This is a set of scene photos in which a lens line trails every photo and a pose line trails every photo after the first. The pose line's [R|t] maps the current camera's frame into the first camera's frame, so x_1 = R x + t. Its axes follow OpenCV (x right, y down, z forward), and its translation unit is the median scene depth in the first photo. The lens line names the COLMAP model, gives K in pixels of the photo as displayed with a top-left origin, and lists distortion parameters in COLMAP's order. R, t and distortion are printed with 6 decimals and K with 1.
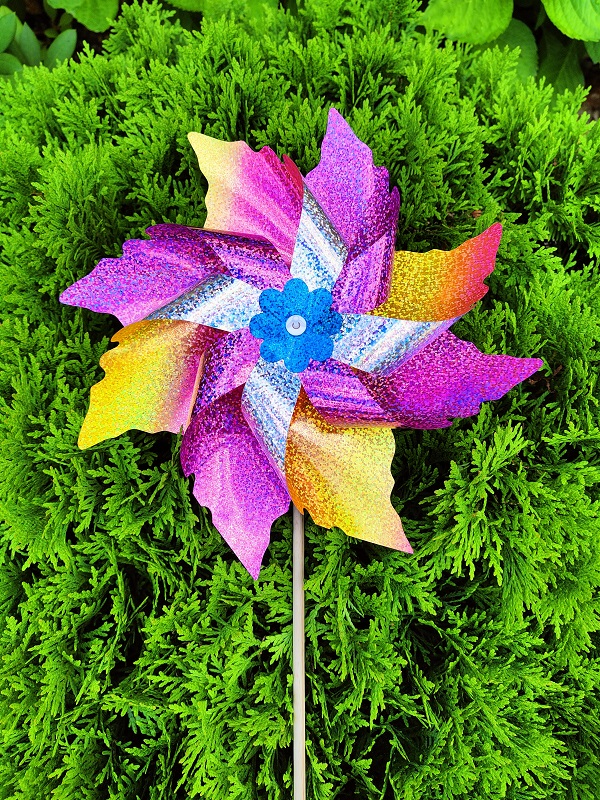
lens RADIAL K [[581.5, 0, 299.7], [0, 581.5, 405.4], [0, 0, 1]] dist [-0.002312, -0.001577]
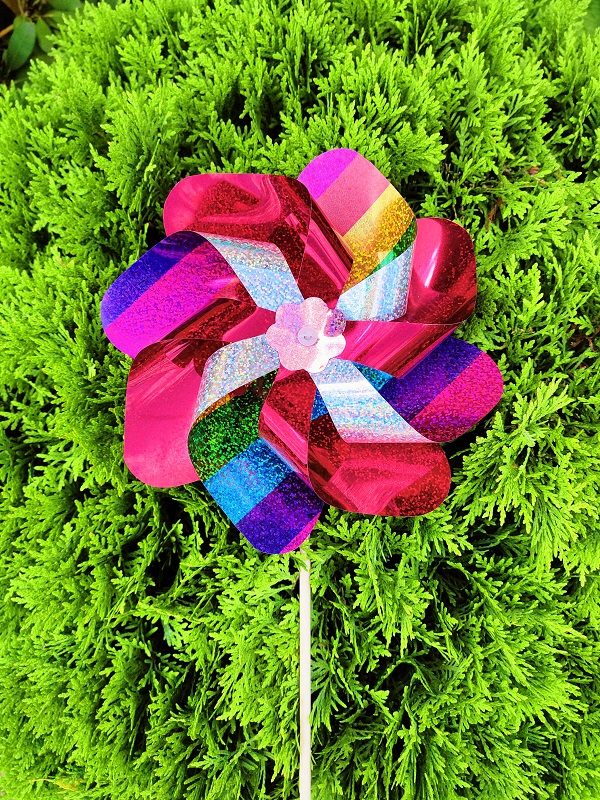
lens RADIAL K [[581.5, 0, 299.7], [0, 581.5, 405.4], [0, 0, 1]] dist [-0.002312, -0.001577]
pose [[0.997534, 0.056863, -0.041131, -0.028066], [-0.054008, 0.996258, 0.067480, 0.024532], [0.044815, -0.065092, 0.996872, -0.031453]]
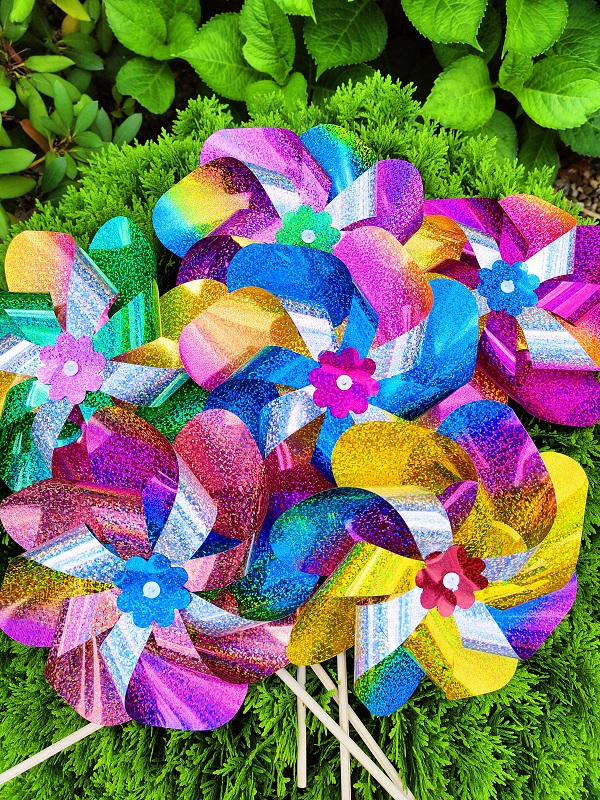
lens RADIAL K [[577.8, 0, 300.0], [0, 577.8, 402.5], [0, 0, 1]] dist [0.004745, 0.001326]
pose [[0.999793, 0.020027, -0.003673, -0.043564], [-0.020287, 0.995187, -0.095874, 0.108369], [0.001736, 0.095928, 0.995387, -0.236204]]
